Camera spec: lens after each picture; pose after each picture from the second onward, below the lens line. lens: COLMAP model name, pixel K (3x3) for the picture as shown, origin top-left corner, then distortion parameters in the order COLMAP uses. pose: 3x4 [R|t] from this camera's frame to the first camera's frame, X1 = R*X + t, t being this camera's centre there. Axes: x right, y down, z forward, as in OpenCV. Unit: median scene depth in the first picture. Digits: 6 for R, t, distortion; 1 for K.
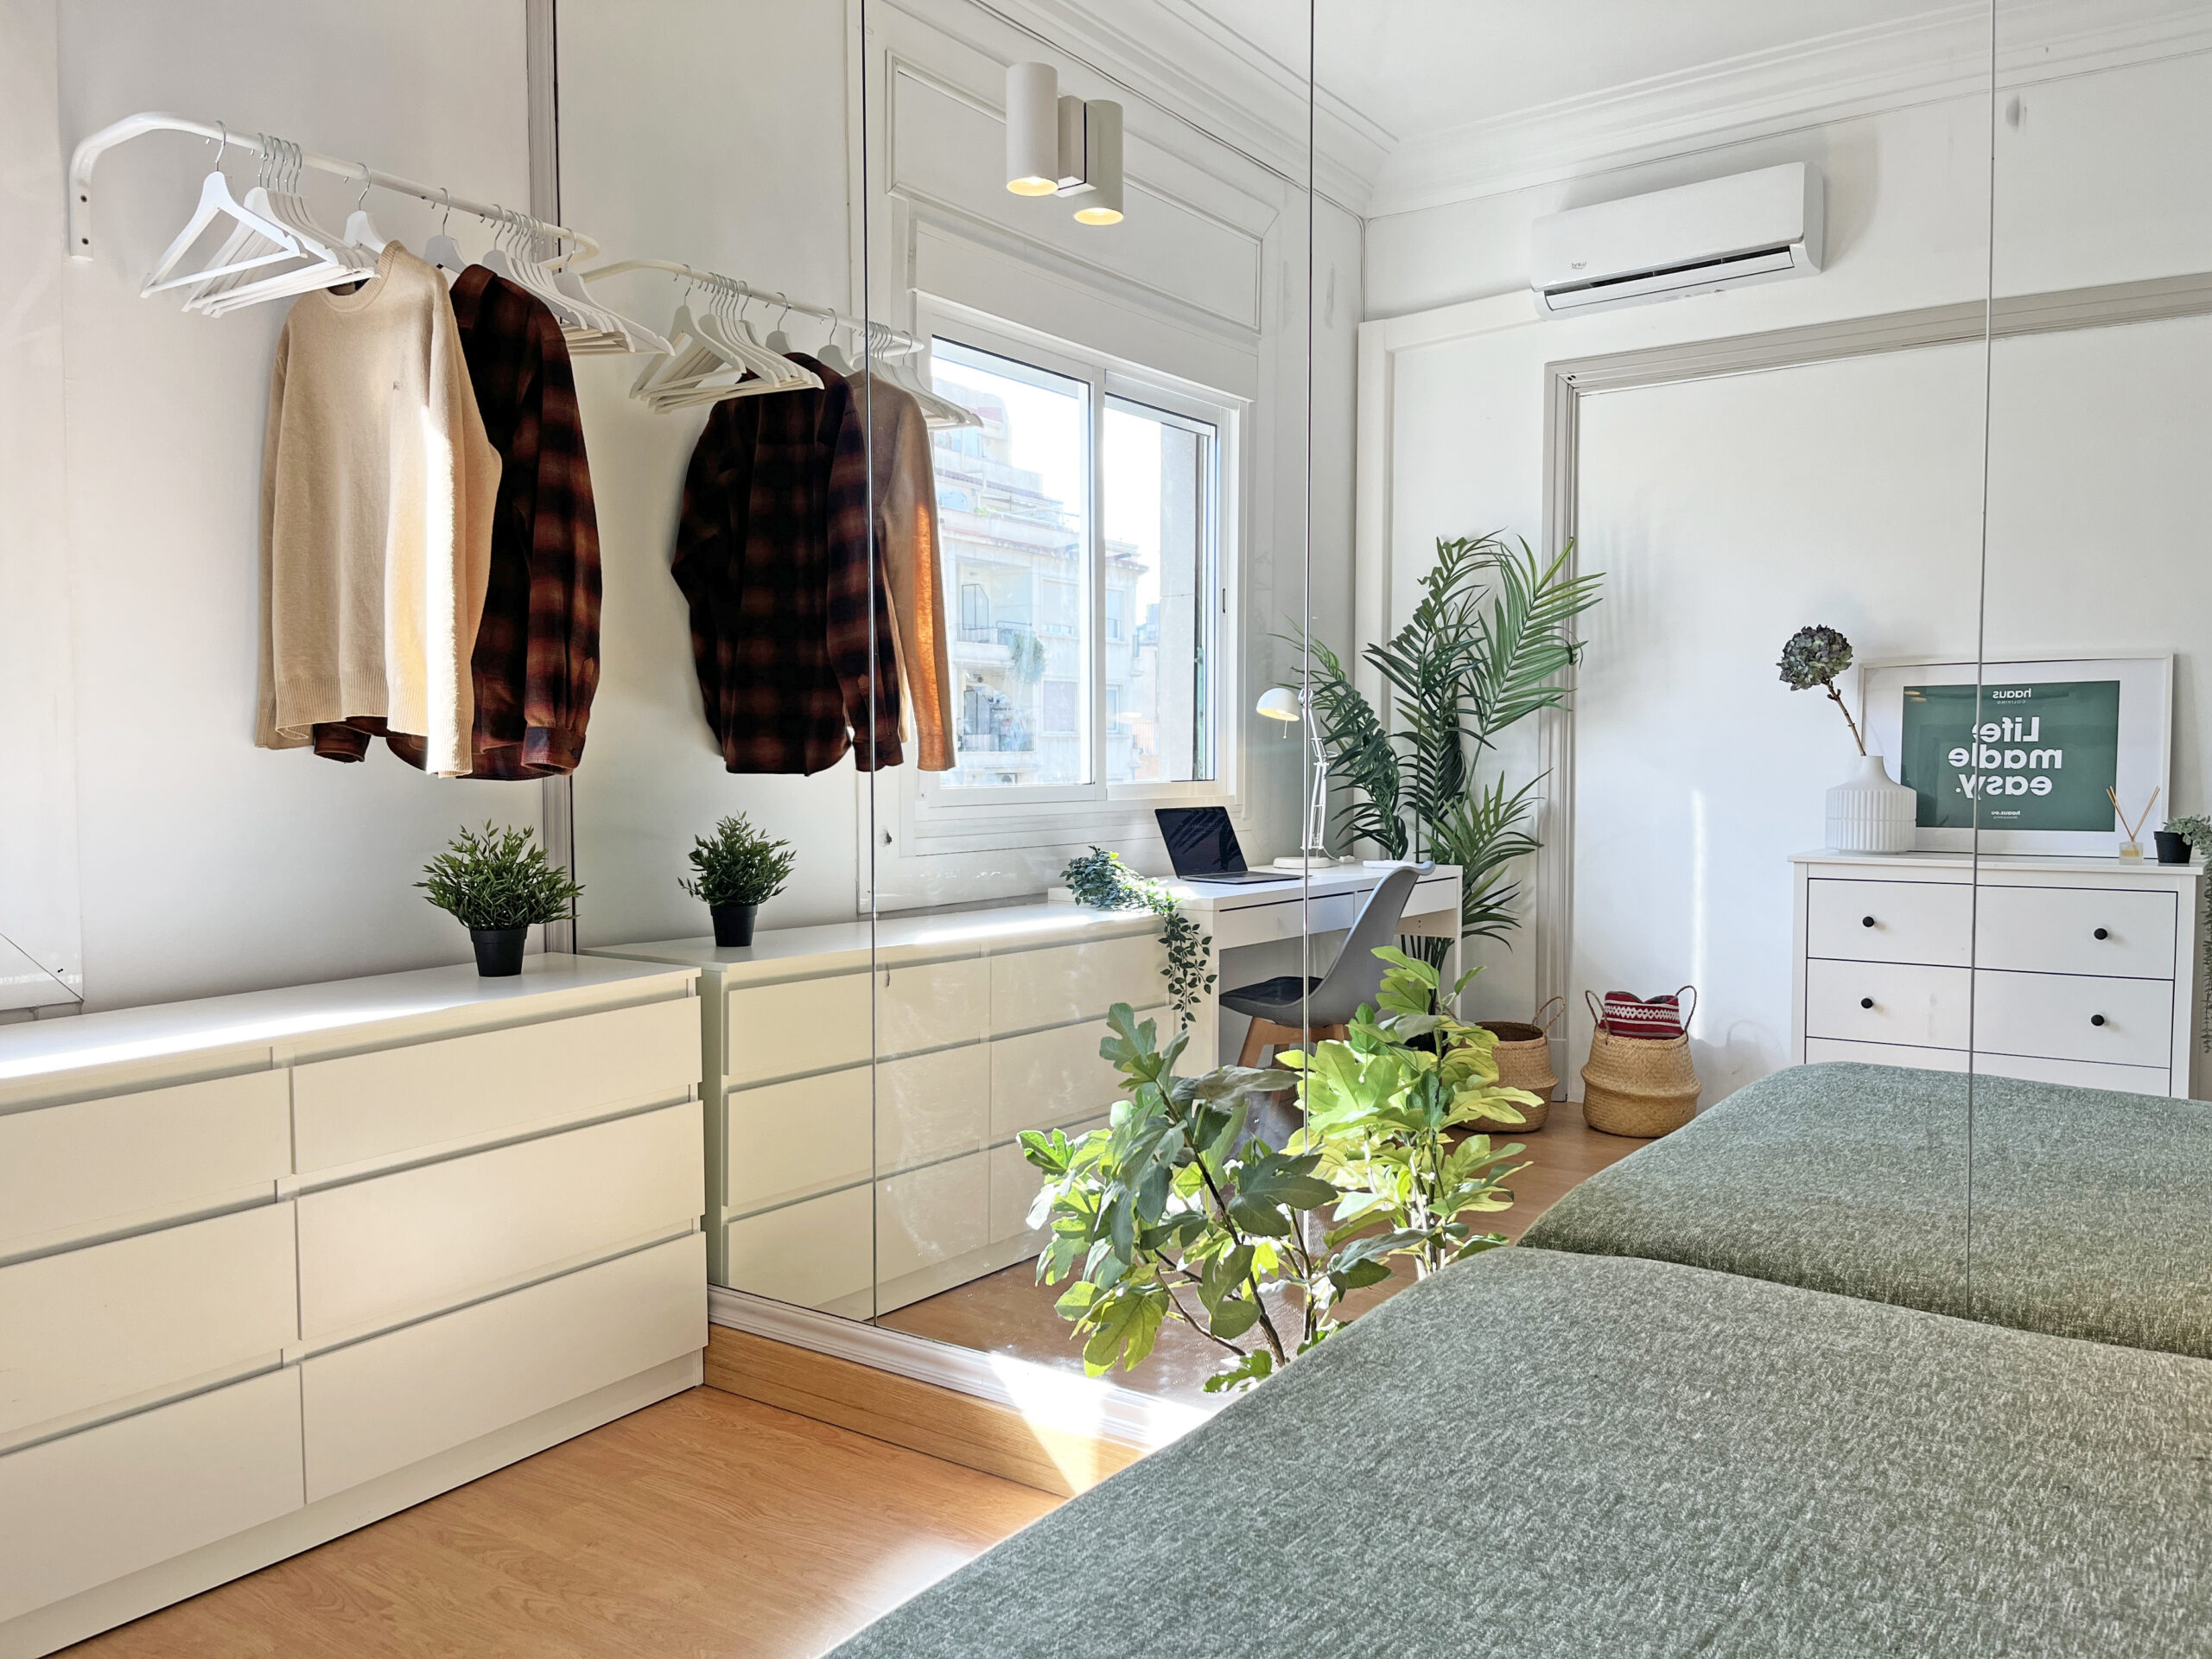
lens RADIAL K [[1687.0, 0, 1106.0], [0, 1687.0, 829.5], [0, 0, 1]] dist [0.093515, -0.122948]
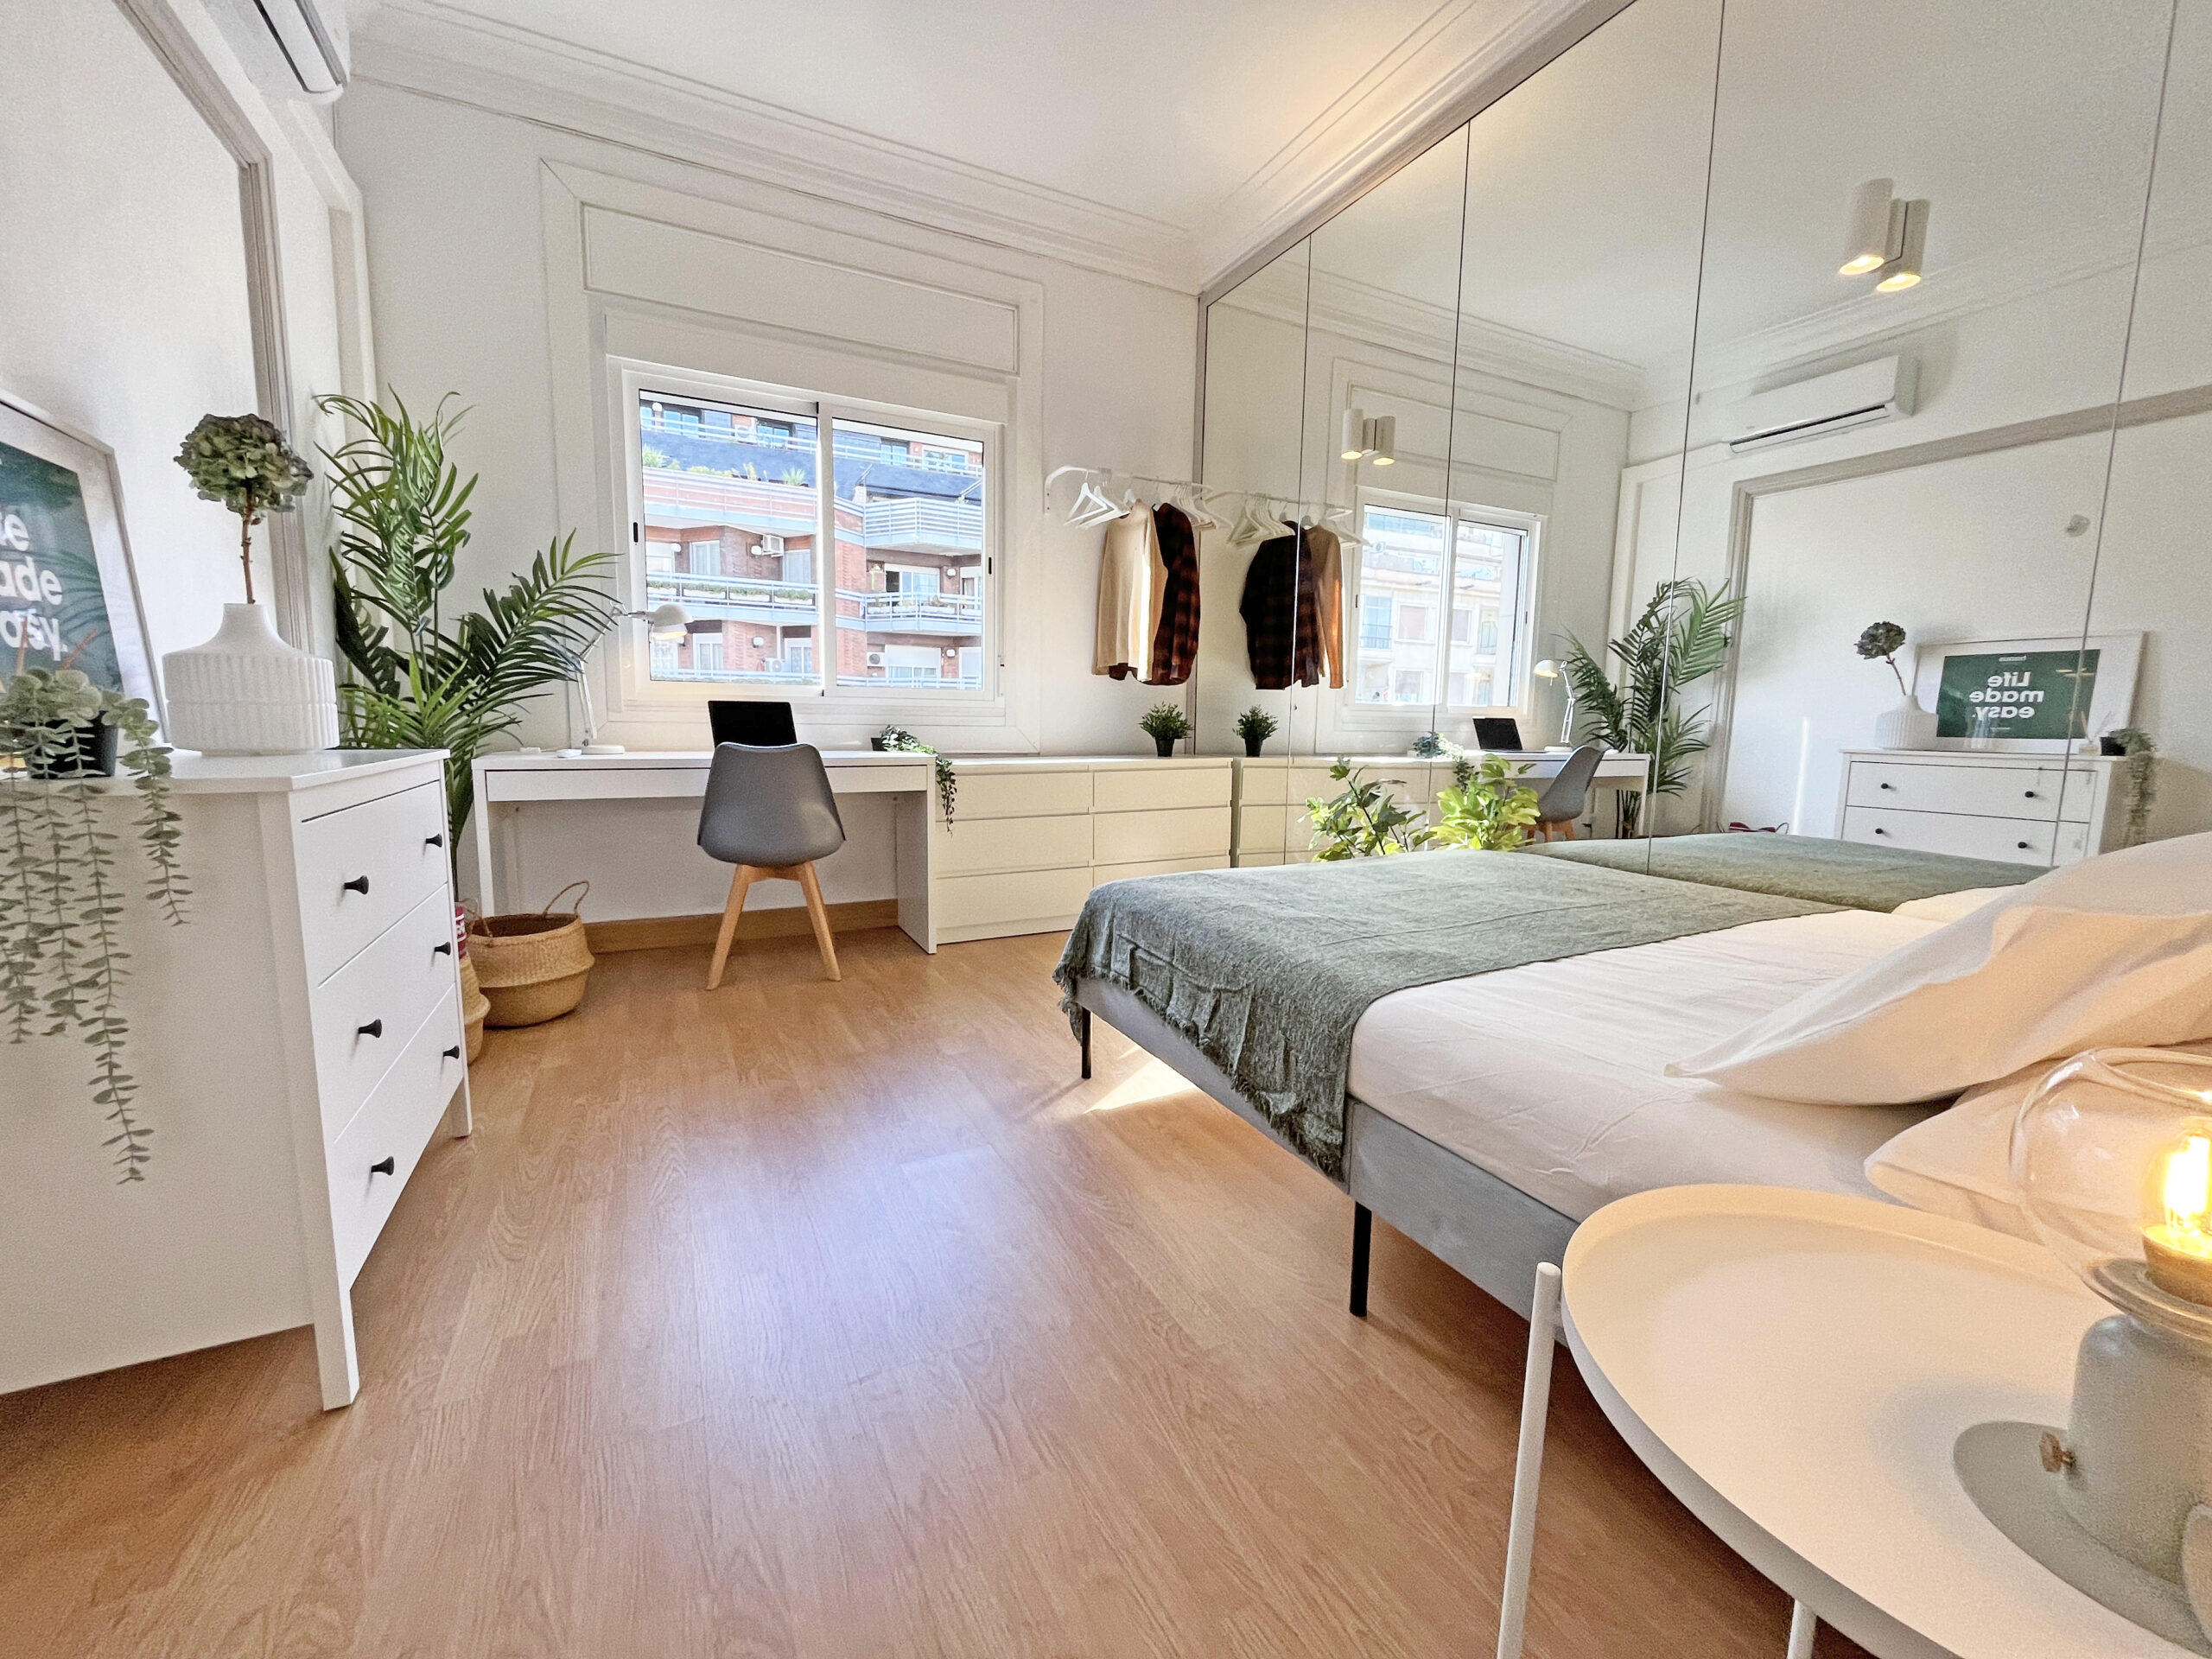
lens RADIAL K [[905.3, 0, 1106.0], [0, 905.3, 829.5], [0, 0, 1]] dist [0.002553, 0.000467]
pose [[0.887363, 0.071739, -0.455455, 0.206558], [-0.038327, 0.995880, 0.082189, 0.070609], [0.459475, -0.055475, 0.886457, -0.316782]]
